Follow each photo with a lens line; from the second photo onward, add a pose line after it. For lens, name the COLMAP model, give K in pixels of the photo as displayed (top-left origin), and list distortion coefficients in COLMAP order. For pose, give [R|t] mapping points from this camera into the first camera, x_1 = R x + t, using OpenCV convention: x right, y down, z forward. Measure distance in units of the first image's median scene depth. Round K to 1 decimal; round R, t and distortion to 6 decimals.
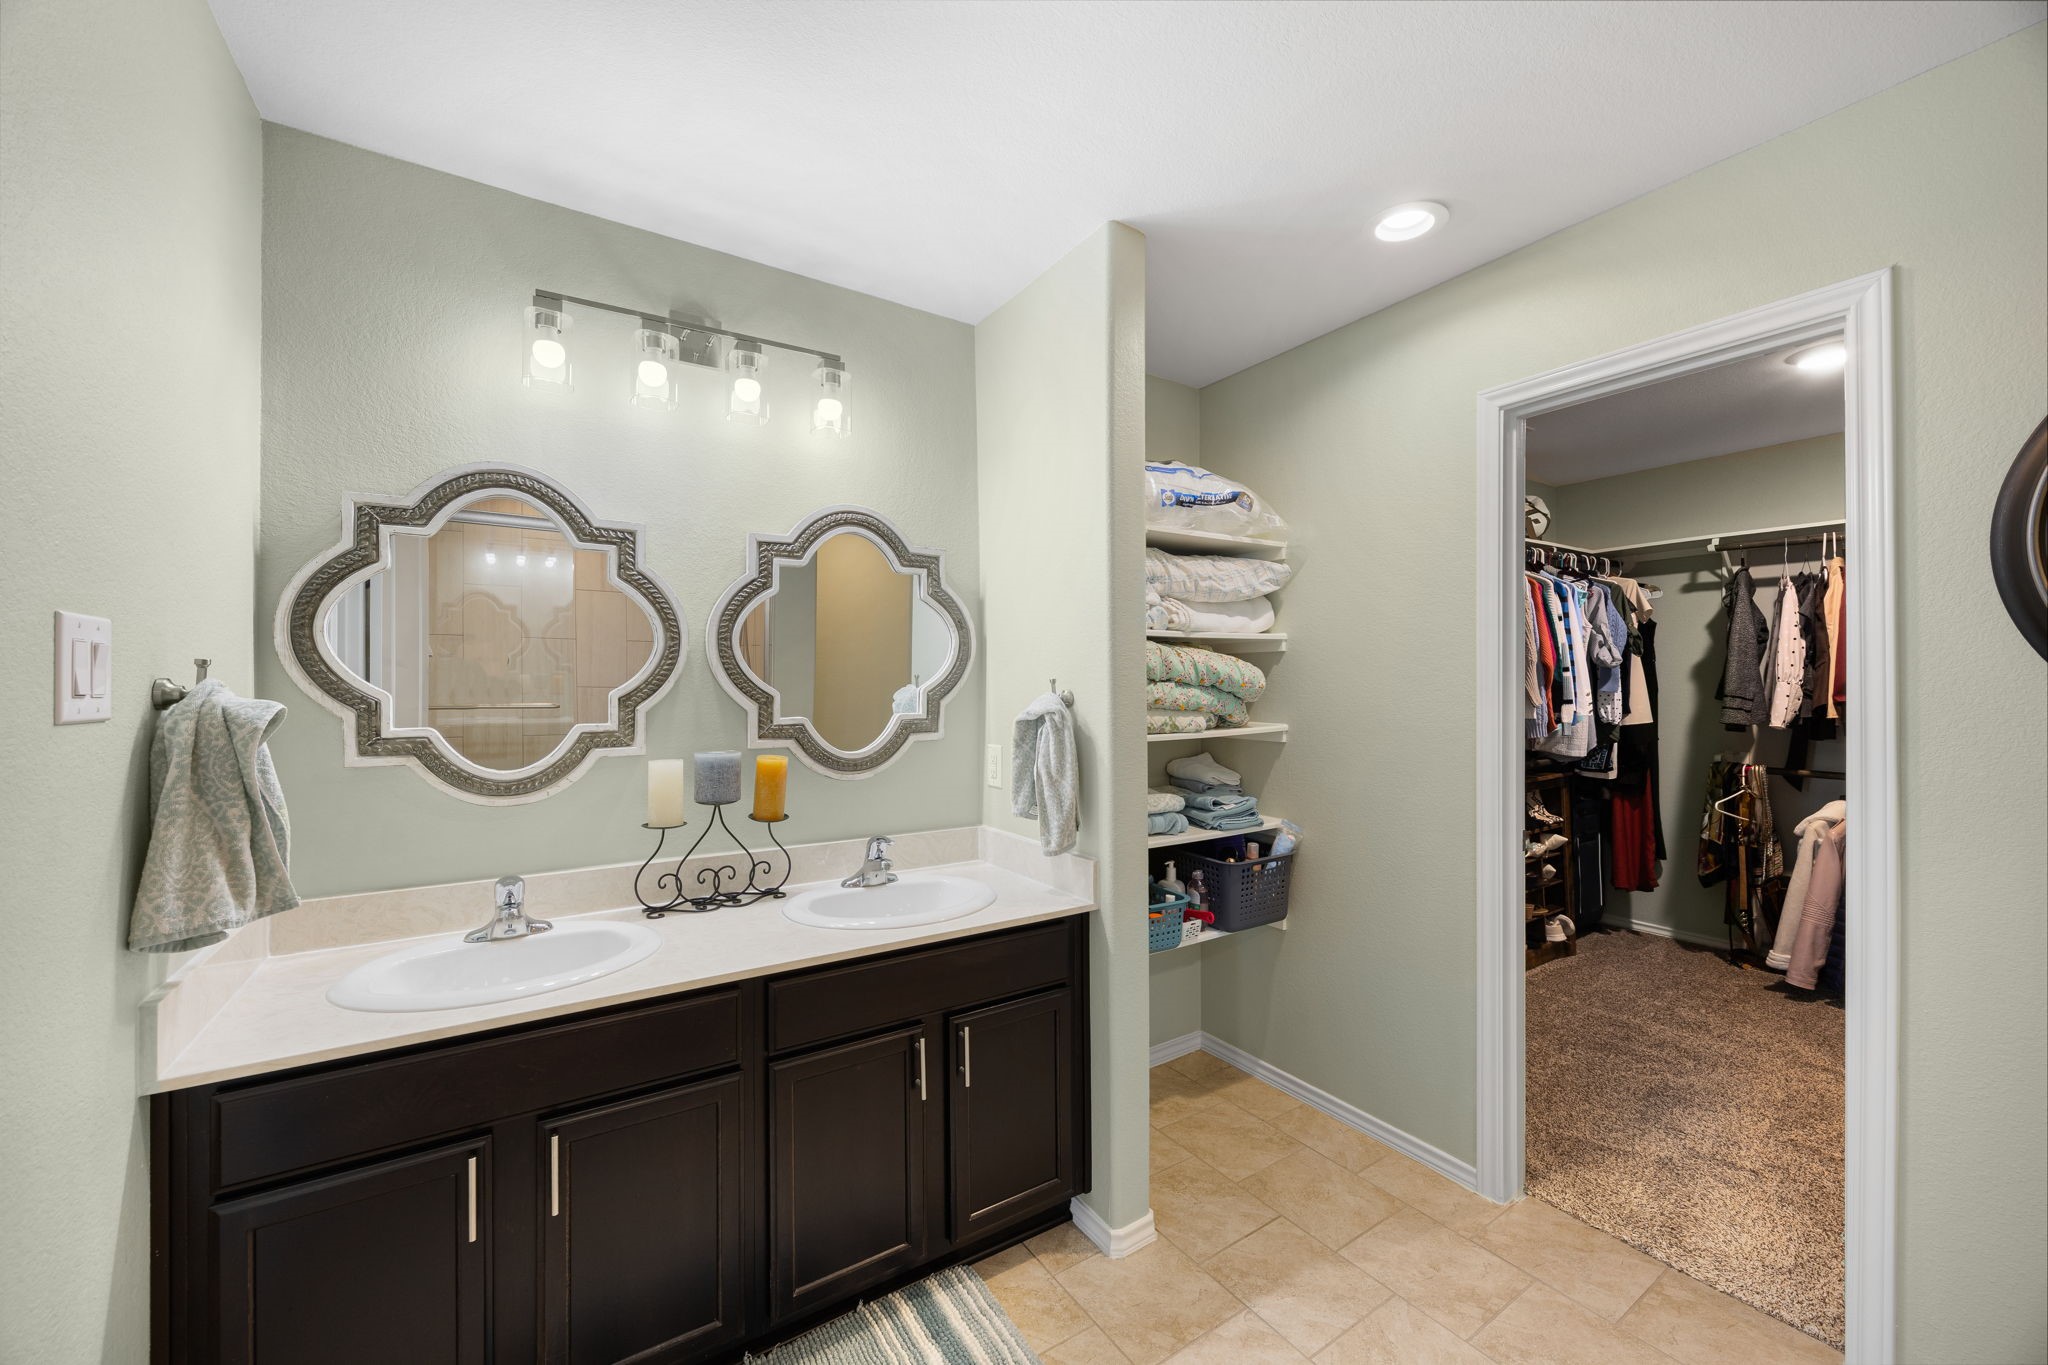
lens RADIAL K [[777.9, 0, 1018.9], [0, 777.9, 684.6], [0, 0, 1]] dist [-0.000868, -0.000054]
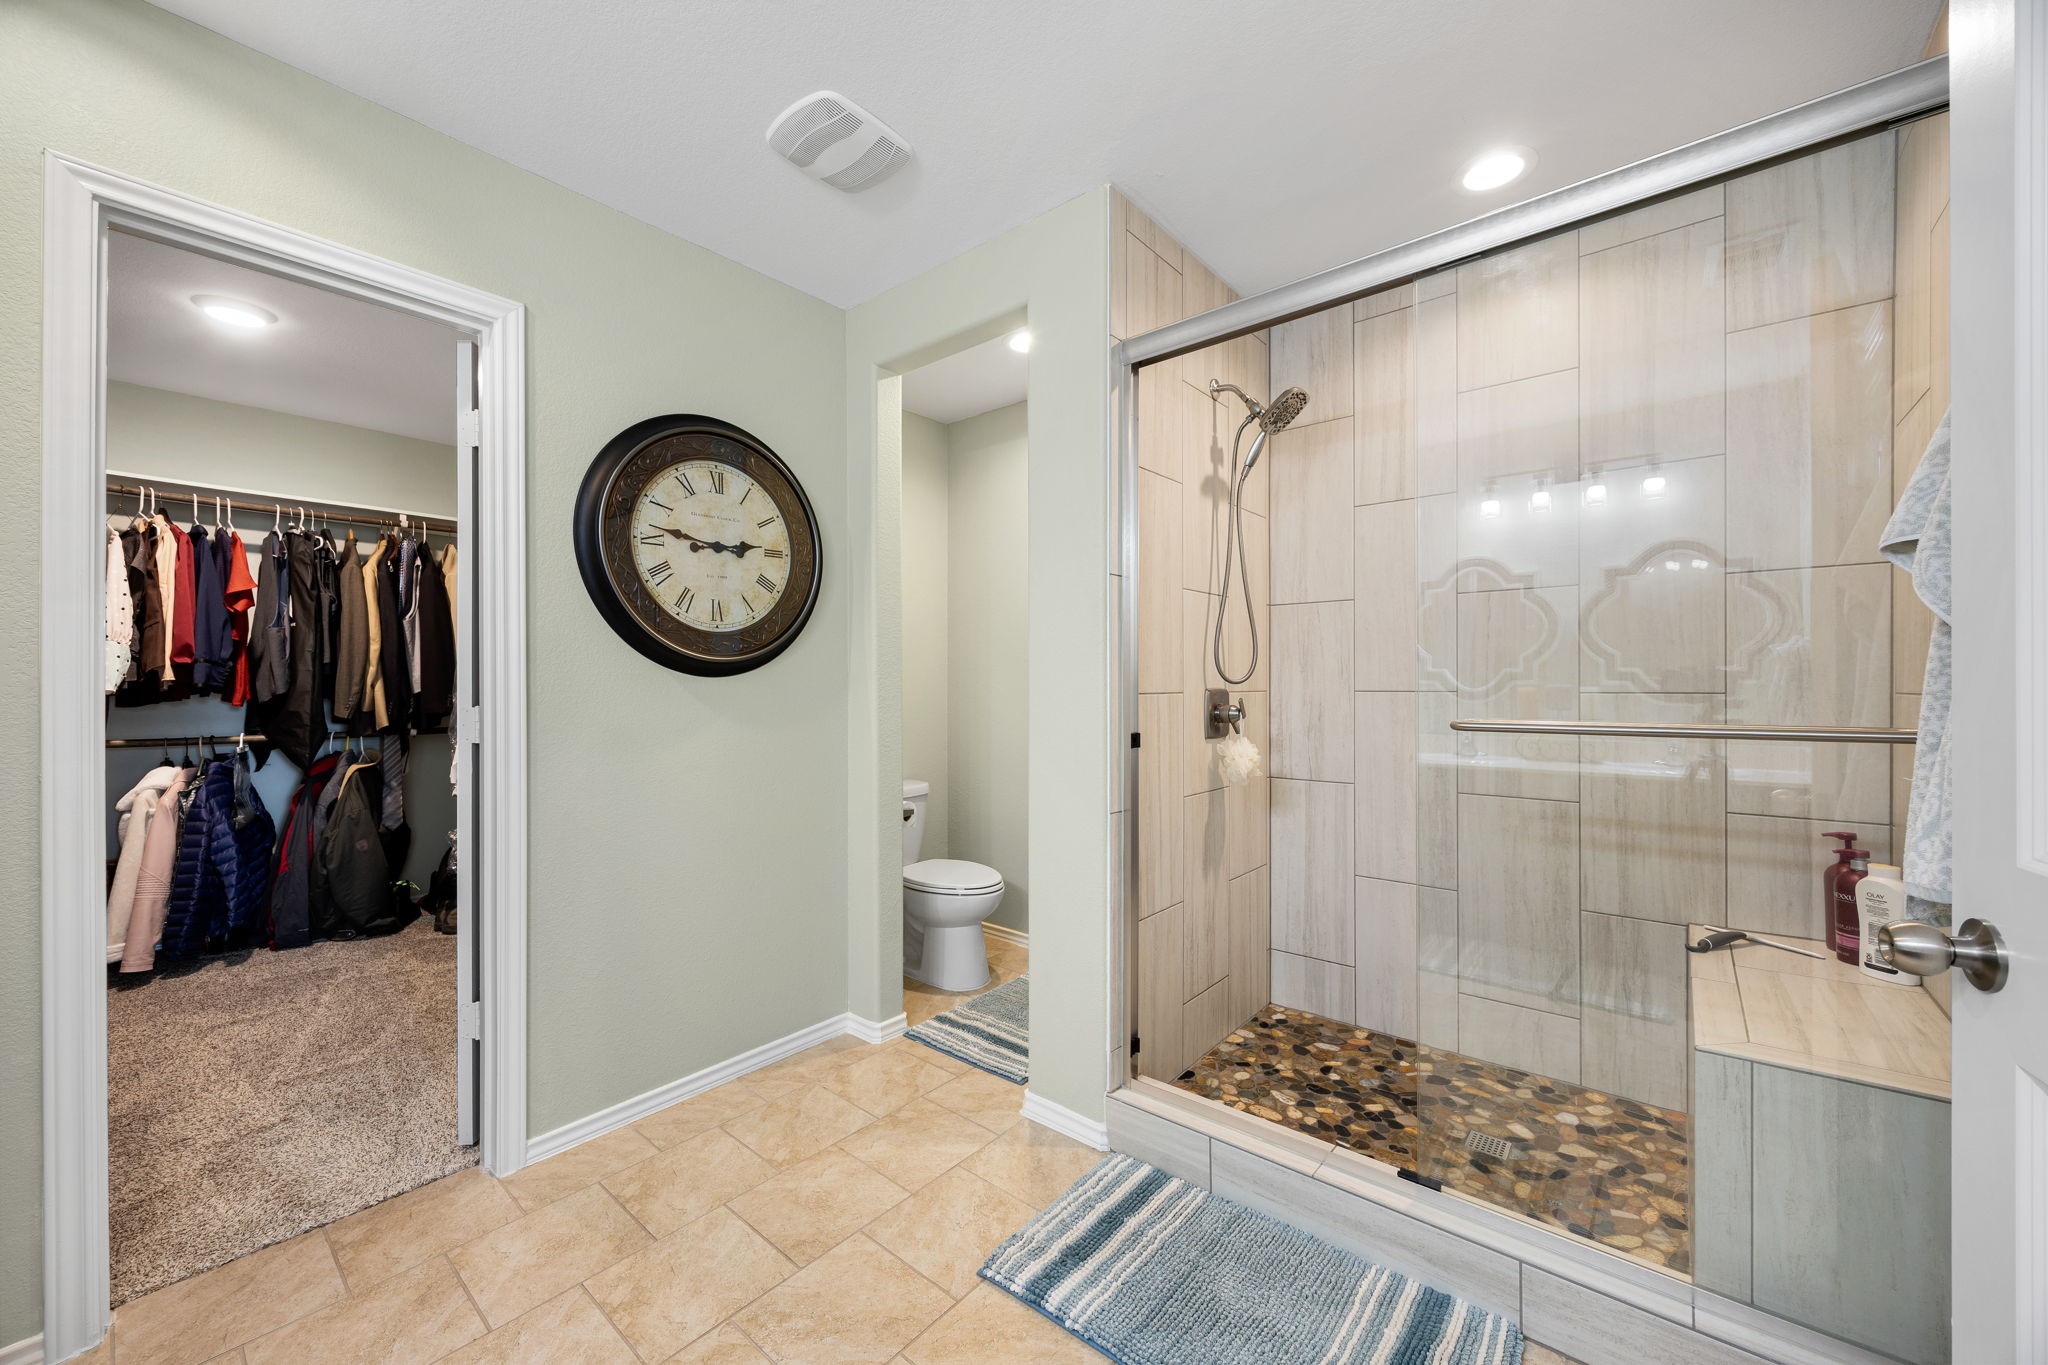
lens RADIAL K [[777.9, 0, 1018.9], [0, 777.9, 684.6], [0, 0, 1]] dist [-0.000868, -0.000054]
pose [[-0.285514, 0.006094, 0.958355, -0.179828], [0.001703, 0.999981, -0.005852, 0.055628], [-0.958373, -0.000039, -0.285519, 0.263004]]
